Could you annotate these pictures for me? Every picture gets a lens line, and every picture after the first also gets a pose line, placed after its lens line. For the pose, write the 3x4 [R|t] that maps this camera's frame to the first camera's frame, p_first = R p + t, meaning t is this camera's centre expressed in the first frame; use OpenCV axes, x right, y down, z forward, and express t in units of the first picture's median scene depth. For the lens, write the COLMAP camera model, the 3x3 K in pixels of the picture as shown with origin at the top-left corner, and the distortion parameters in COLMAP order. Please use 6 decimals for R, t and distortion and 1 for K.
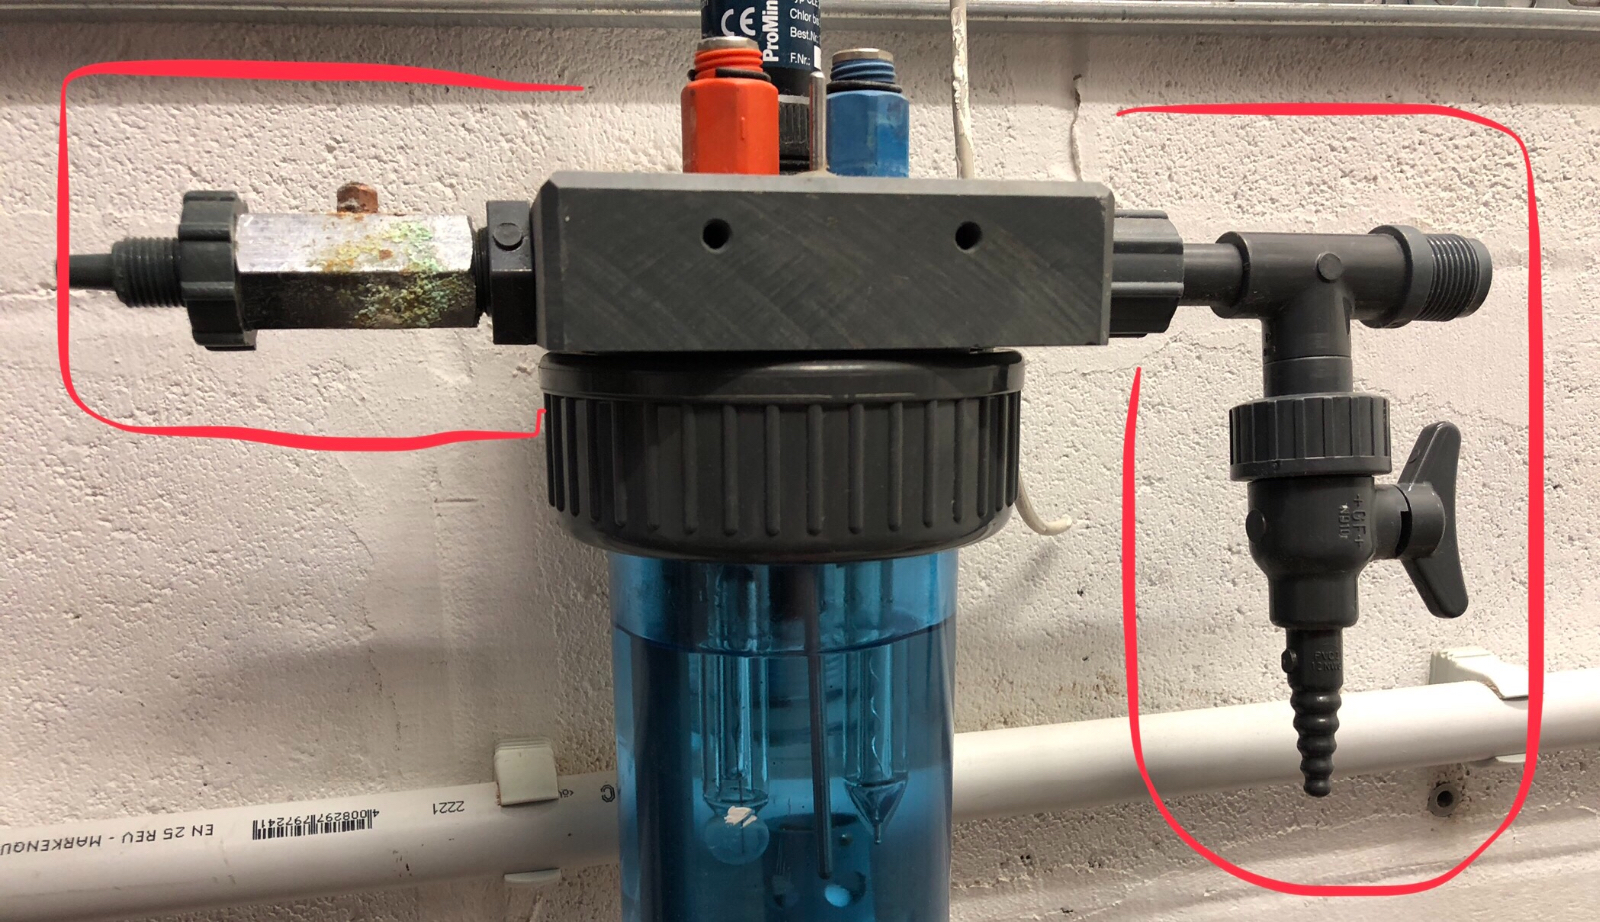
lens RADIAL K [[1708.8, 0, 800.0], [0, 1708.8, 461.0], [0, 0, 1]] dist [0.122225, -0.698203]
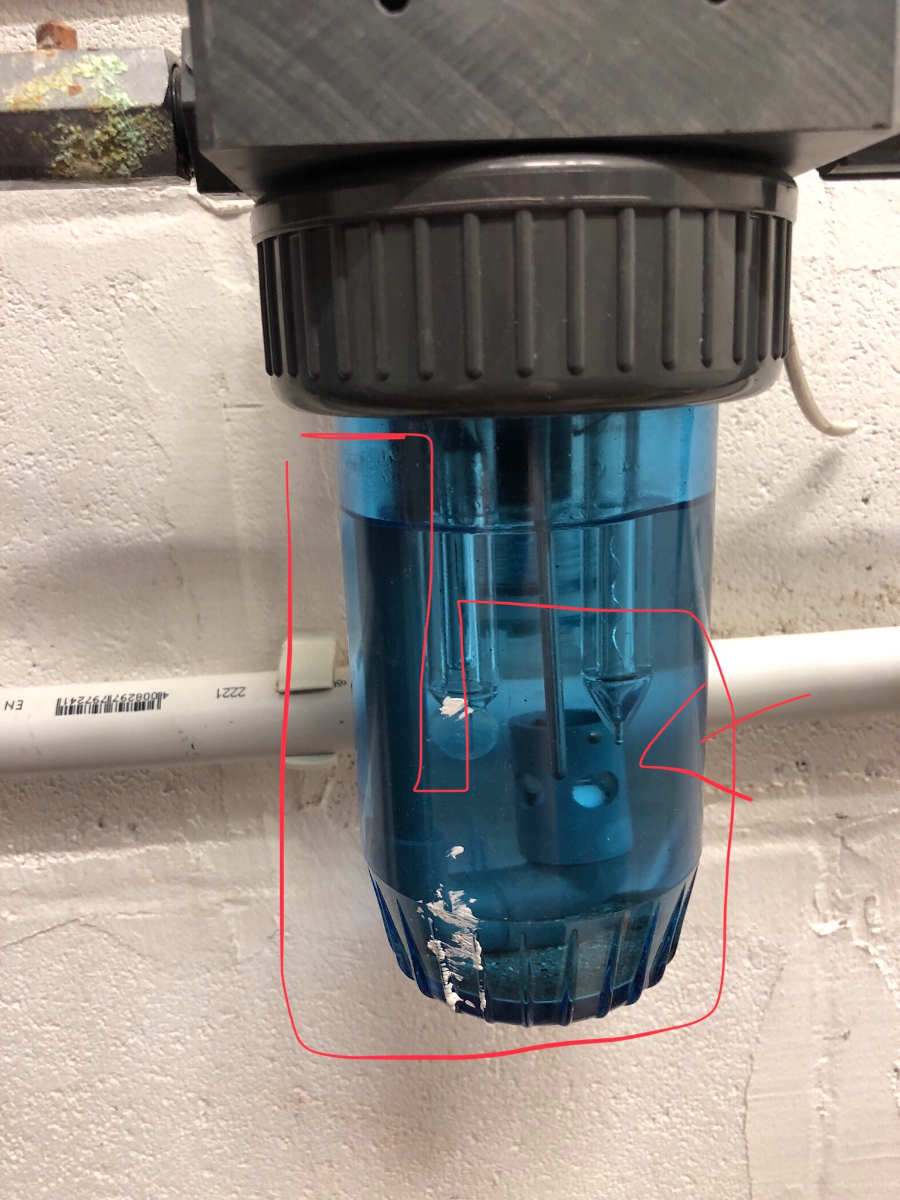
lens RADIAL K [[988.3, 0, 510.1], [0, 988.3, 600.7], [0, 0, 1]] dist [-0.079443, 0.094017]
pose [[0.980535, 0.014724, -0.195793, 0.088520], [0.000840, 0.996861, 0.079171, 0.105386], [0.196344, -0.077794, 0.977444, 0.483300]]
